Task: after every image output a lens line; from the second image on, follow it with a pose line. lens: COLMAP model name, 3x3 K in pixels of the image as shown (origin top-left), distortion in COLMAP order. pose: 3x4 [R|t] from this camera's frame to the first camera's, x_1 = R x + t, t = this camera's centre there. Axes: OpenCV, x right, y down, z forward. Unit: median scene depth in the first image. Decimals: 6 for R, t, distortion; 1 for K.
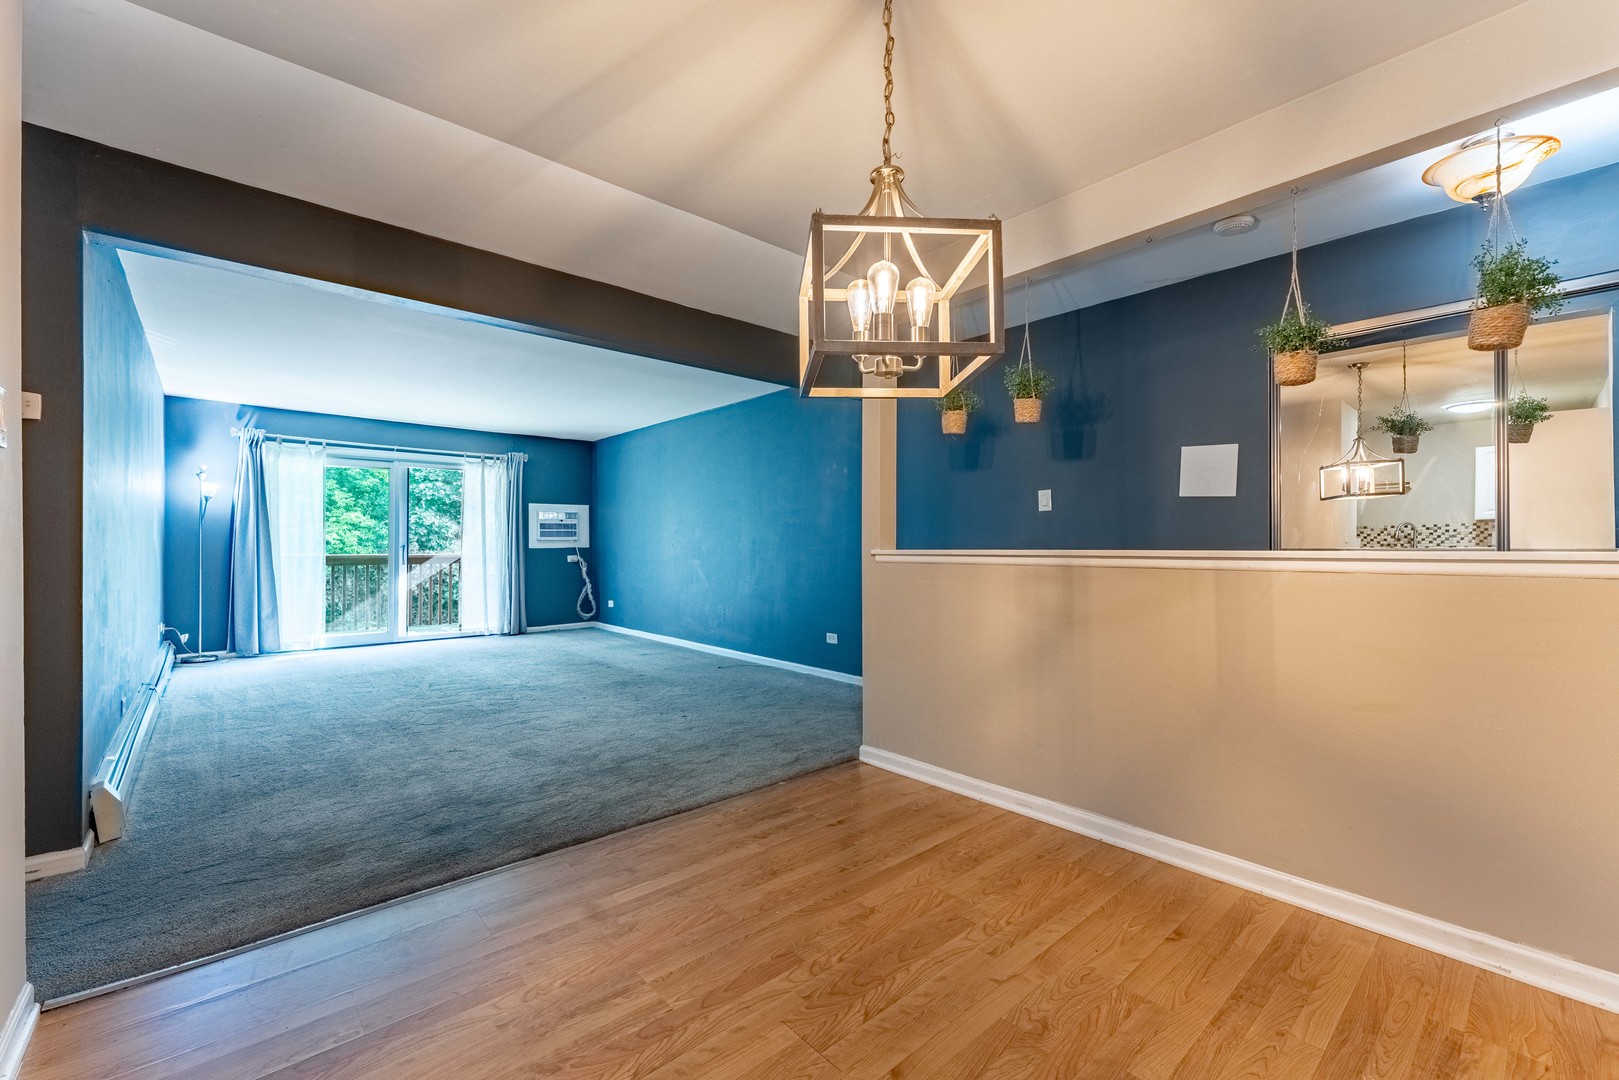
lens RADIAL K [[671.2, 0, 808.3], [0, 671.2, 538.5], [0, 0, 1]] dist [0.002439, 0.000031]
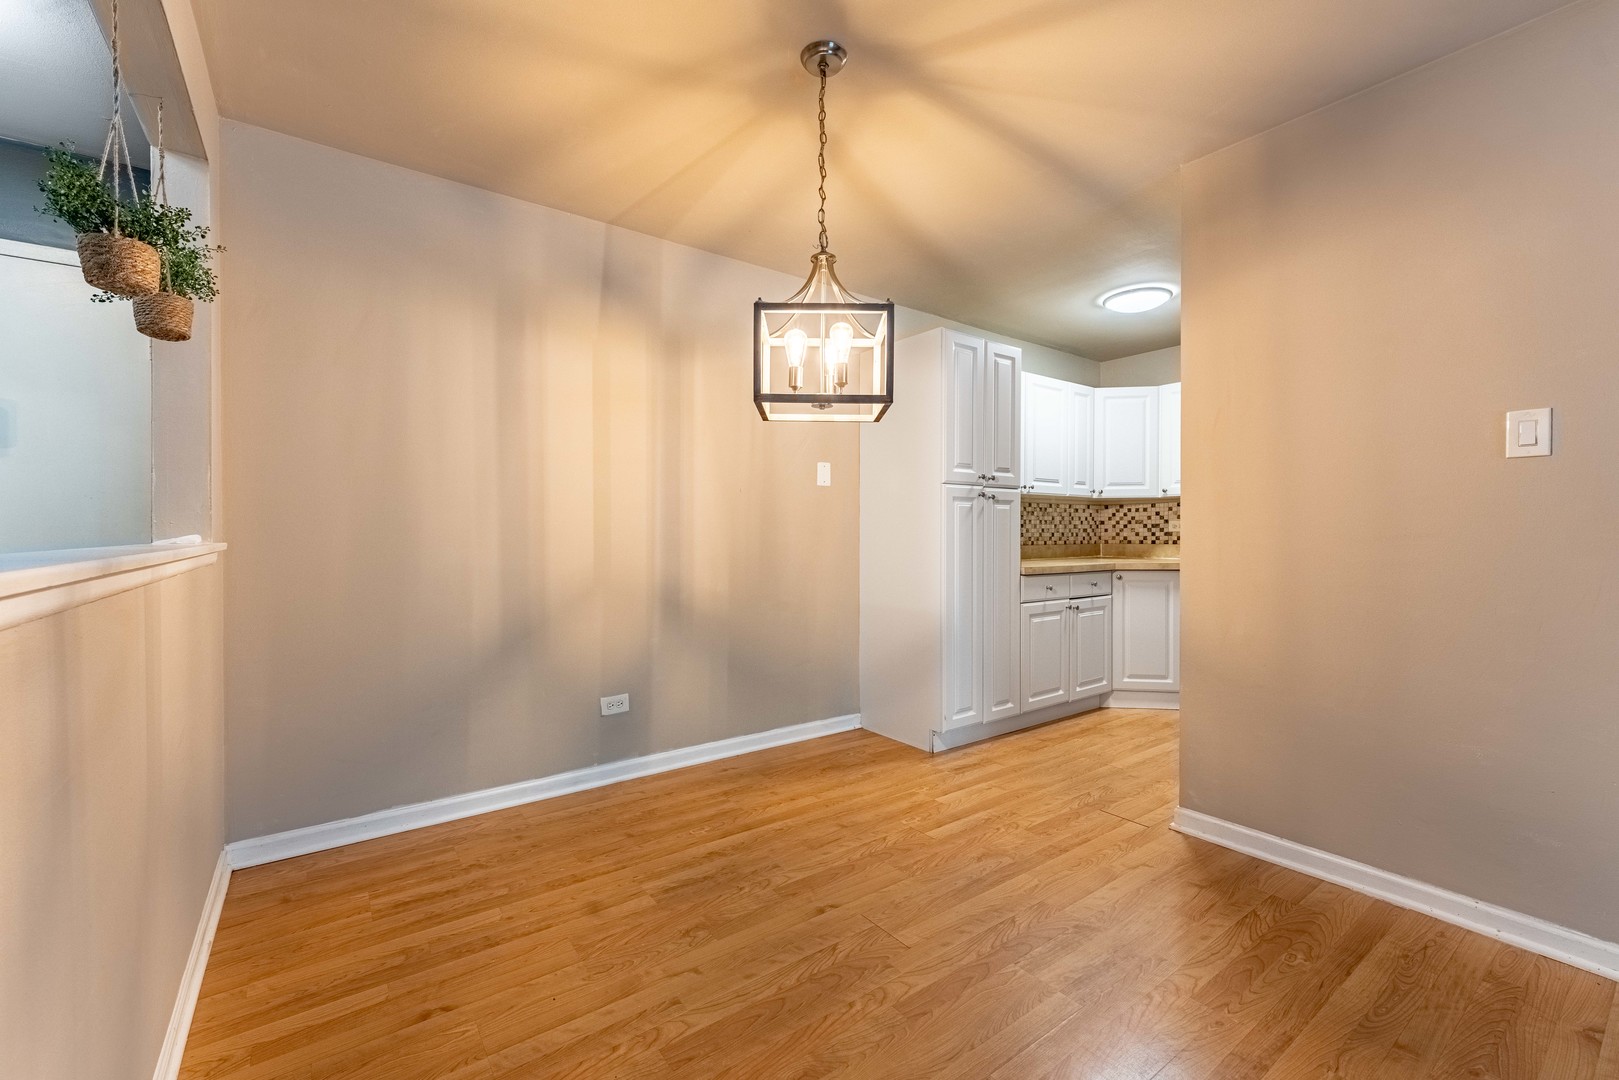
lens RADIAL K [[671.2, 0, 819.1], [0, 671.2, 543.3], [0, 0, 1]] dist [0.002439, 0.000031]
pose [[-0.997314, 0.003404, 0.073160, 0.025119], [0.003900, 0.999970, 0.006633, 0.023327], [-0.073135, 0.006901, -0.997298, 1.952515]]
